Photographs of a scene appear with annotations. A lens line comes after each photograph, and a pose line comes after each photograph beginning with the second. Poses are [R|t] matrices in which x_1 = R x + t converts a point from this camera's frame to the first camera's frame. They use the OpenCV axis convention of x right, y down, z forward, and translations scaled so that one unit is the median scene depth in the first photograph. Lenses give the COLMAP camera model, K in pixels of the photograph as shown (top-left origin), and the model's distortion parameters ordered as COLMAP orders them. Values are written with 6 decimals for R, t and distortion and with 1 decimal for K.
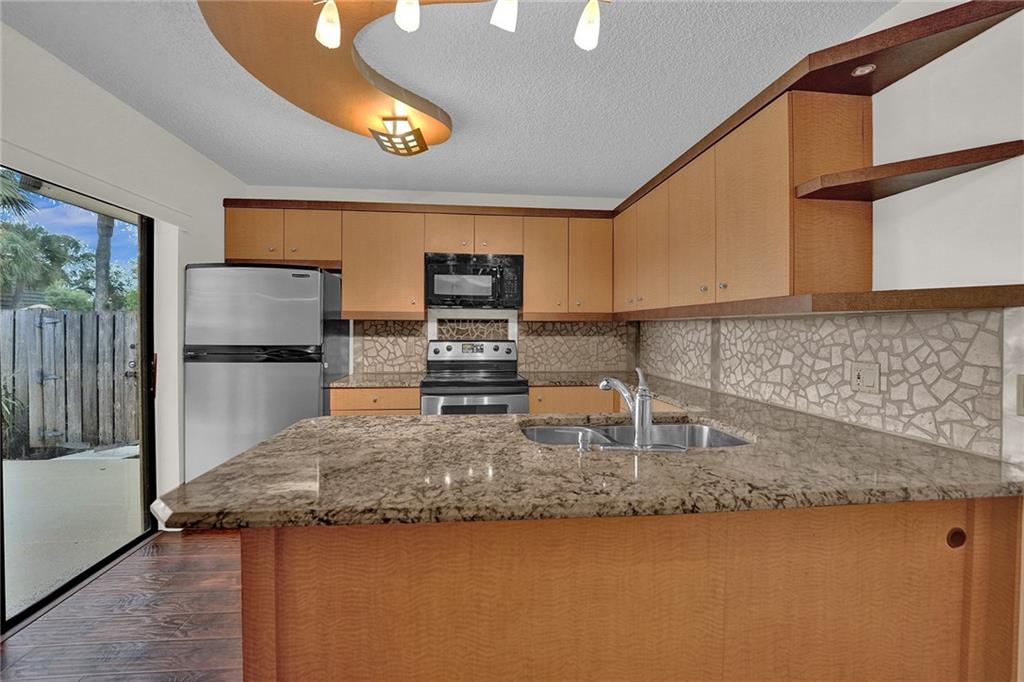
lens RADIAL K [[424.9, 0, 511.2], [0, 424.9, 333.9], [0, 0, 1]] dist [-0.022708, 0.006034]
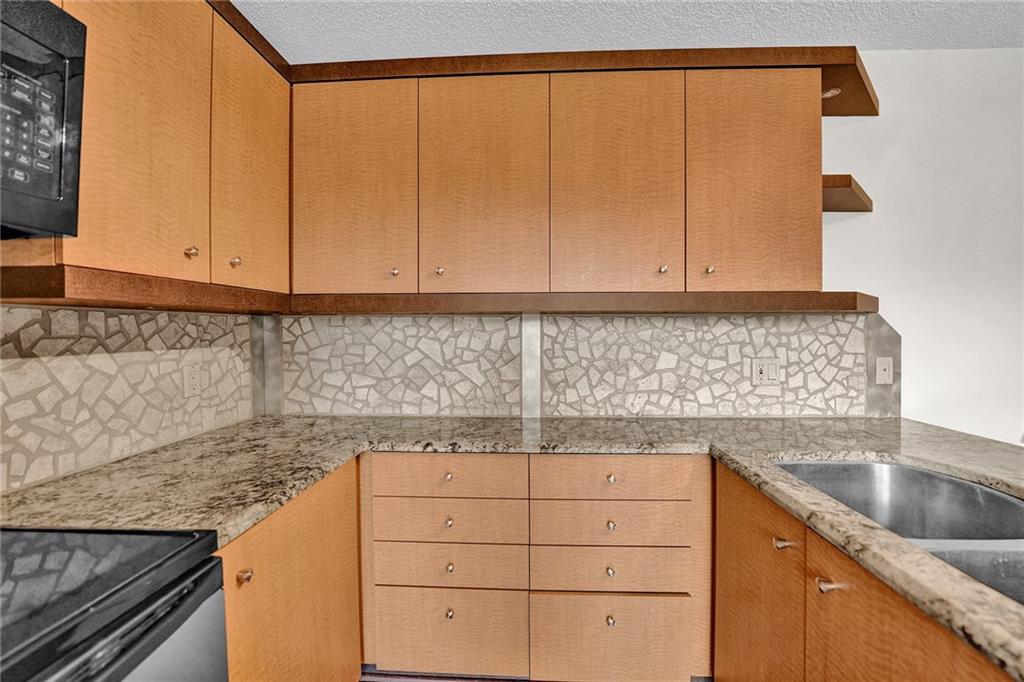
lens RADIAL K [[424.9, 0, 511.2], [0, 424.9, 333.9], [0, 0, 1]] dist [-0.022708, 0.006034]
pose [[0.157101, -0.013346, 0.987492, -0.262224], [0.016674, 0.999802, 0.010859, -0.013812], [-0.987442, 0.014759, 0.157293, 1.119633]]
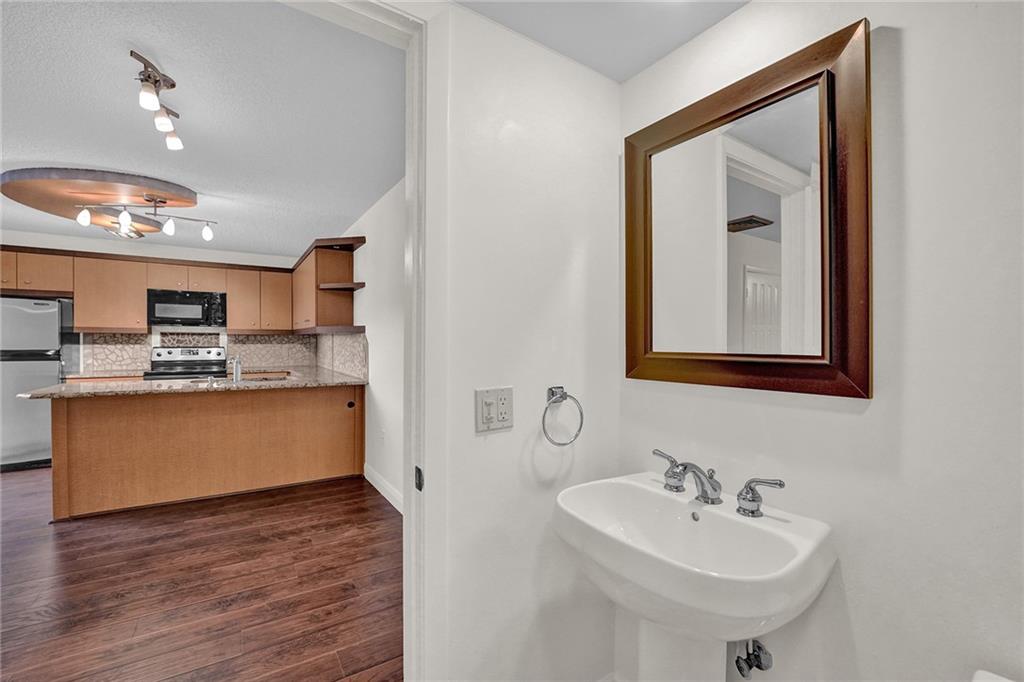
lens RADIAL K [[425.7, 0, 512.0], [0, 425.7, 341.0], [0, 0, 1]] dist [-0.012520, -0.000436]
pose [[0.888909, -0.000645, 0.458083, 0.387167], [0.005900, 0.999932, -0.010041, 0.026065], [-0.458045, 0.011628, 0.888853, -1.376363]]
